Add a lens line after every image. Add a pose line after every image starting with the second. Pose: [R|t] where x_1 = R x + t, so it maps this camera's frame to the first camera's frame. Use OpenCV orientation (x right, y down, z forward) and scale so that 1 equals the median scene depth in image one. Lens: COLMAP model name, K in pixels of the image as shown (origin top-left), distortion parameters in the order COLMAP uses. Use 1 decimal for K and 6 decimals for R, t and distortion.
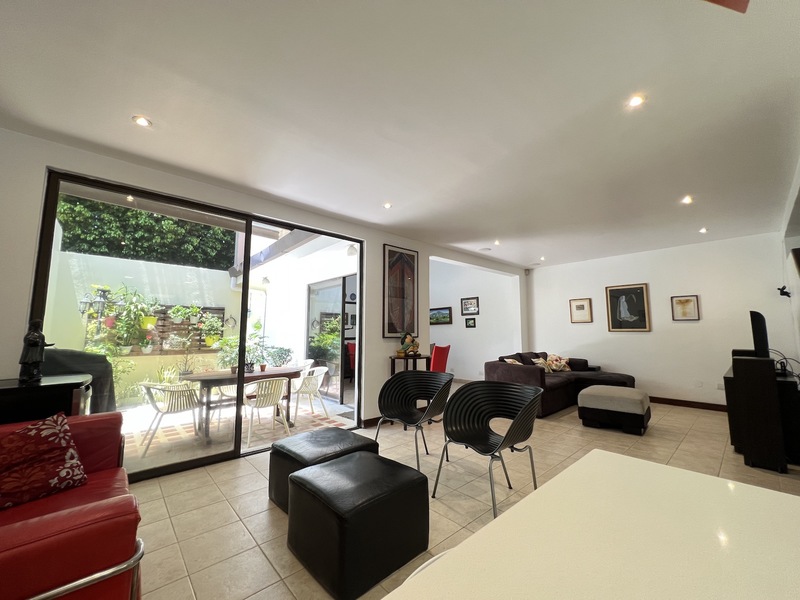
lens RADIAL K [[321.1, 0, 398.1], [0, 321.1, 298.8], [0, 0, 1]] dist [-0.006628, 0.001705]
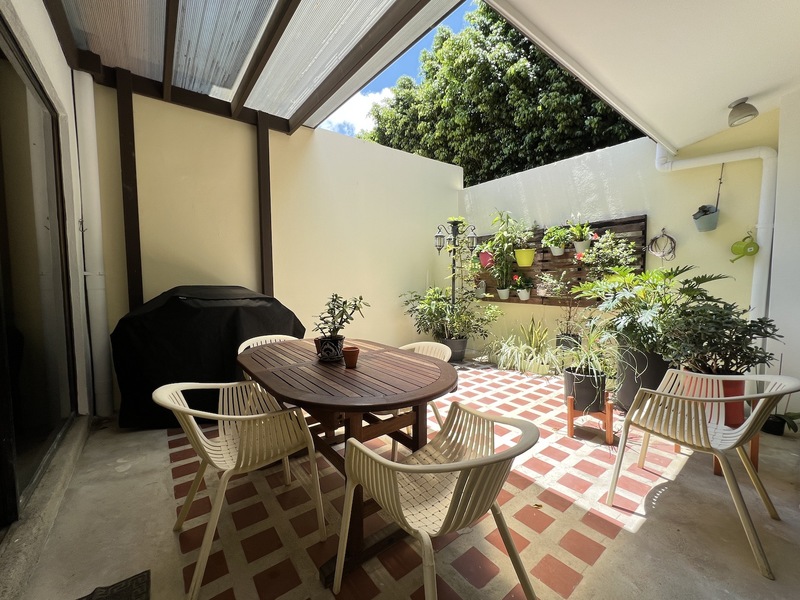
lens RADIAL K [[321.1, 0, 397.6], [0, 321.1, 297.7], [0, 0, 1]] dist [-0.006628, 0.001705]
pose [[-0.082494, 0.060801, -0.994735, -0.044358], [0.110831, 0.992505, 0.051474, 0.097087], [0.990410, -0.106001, -0.088614, 0.787961]]
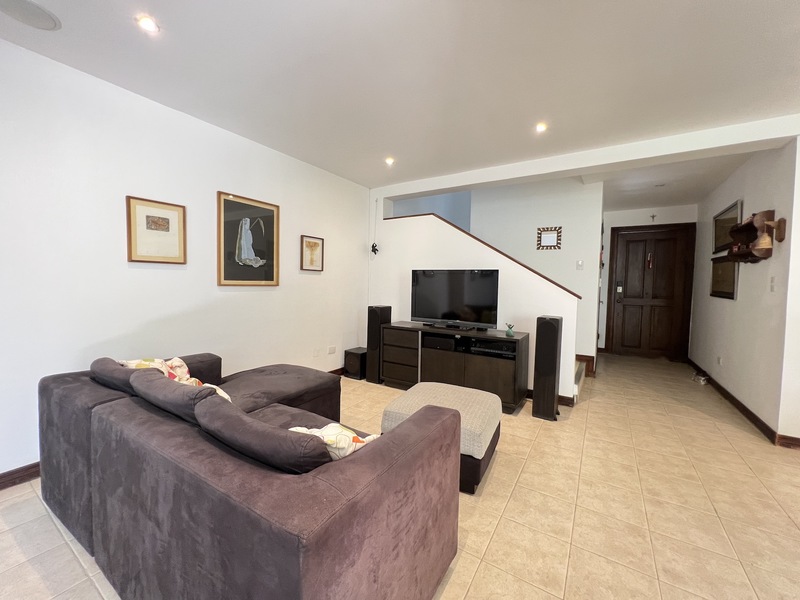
lens RADIAL K [[321.1, 0, 401.7], [0, 321.1, 297.5], [0, 0, 1]] dist [-0.006628, 0.001705]
pose [[-0.271942, -0.048346, 0.961099, 0.107991], [-0.116030, 0.993098, 0.017125, 0.073187], [-0.955293, -0.106860, -0.275674, 0.795755]]
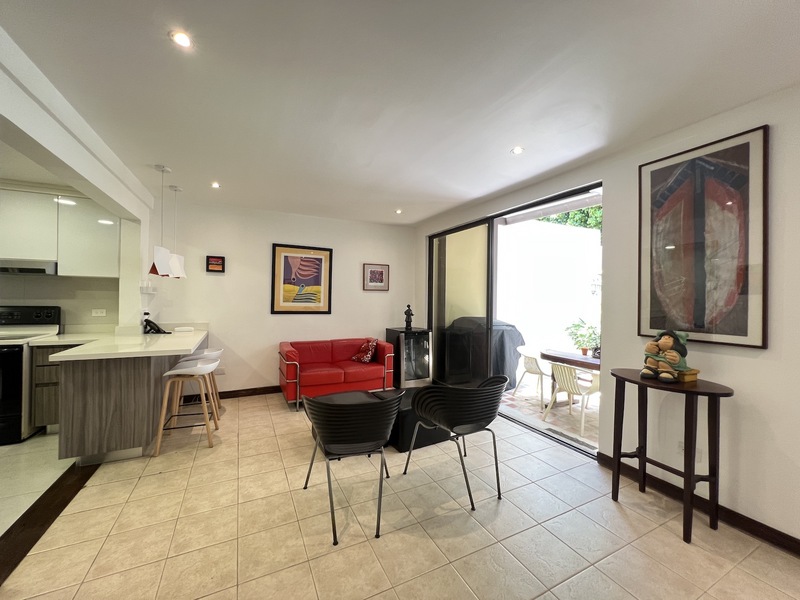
lens RADIAL K [[321.1, 0, 400.0], [0, 321.1, 295.5], [0, 0, 1]] dist [-0.006628, 0.001705]
pose [[-0.260532, -0.005855, -0.965447, 0.404464], [0.090786, 0.995402, -0.030536, 0.019989], [0.961187, -0.095605, -0.258803, 0.493338]]
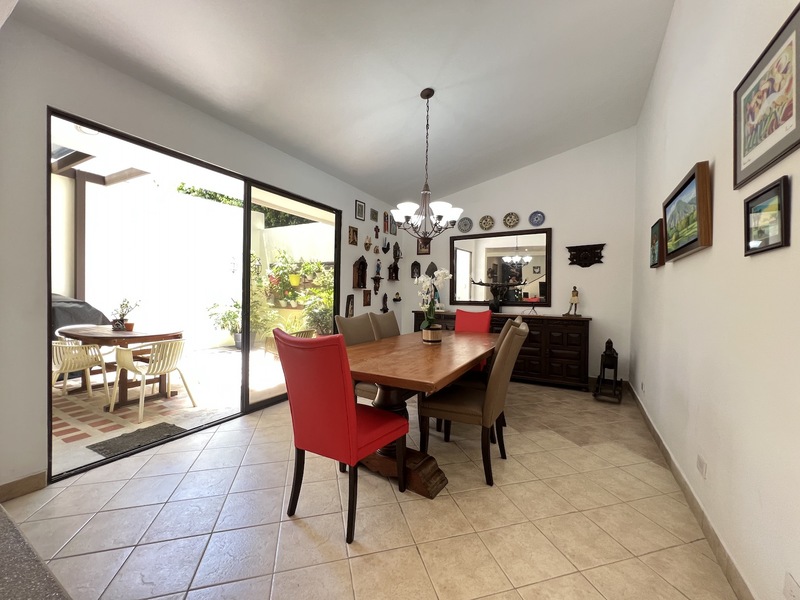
lens RADIAL K [[321.1, 0, 398.8], [0, 321.1, 298.8], [0, 0, 1]] dist [-0.006628, 0.001705]
pose [[0.316180, 0.021947, -0.948445, 0.399330], [0.079801, 0.995574, 0.049641, 0.115348], [0.945337, -0.091383, 0.313029, 1.004919]]
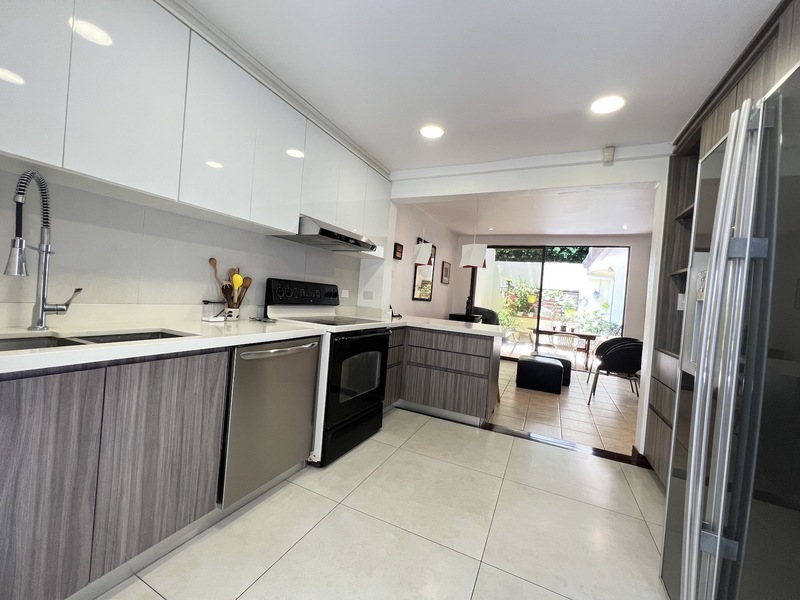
lens RADIAL K [[321.1, 0, 399.3], [0, 321.1, 301.2], [0, 0, 1]] dist [-0.006628, 0.001705]
pose [[0.389934, 0.051238, -0.919416, 0.506294], [0.018144, 0.997829, 0.063303, -0.034063], [0.920664, -0.041366, 0.388158, -0.297852]]
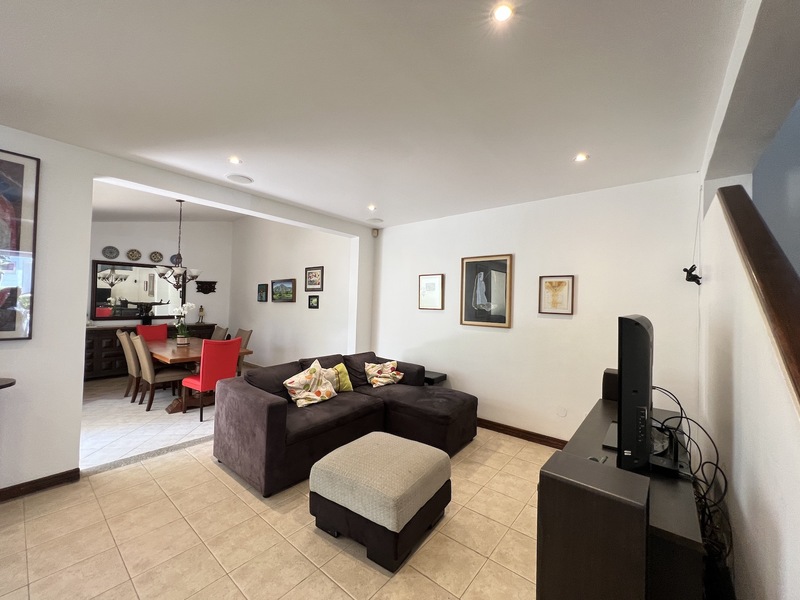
lens RADIAL K [[321.1, 0, 398.0], [0, 321.1, 299.2], [0, 0, 1]] dist [-0.006628, 0.001705]
pose [[0.988623, 0.030153, 0.147362, 0.390833], [-0.043385, 0.995227, 0.087416, -0.003884], [-0.144023, -0.092815, 0.985212, 0.328542]]
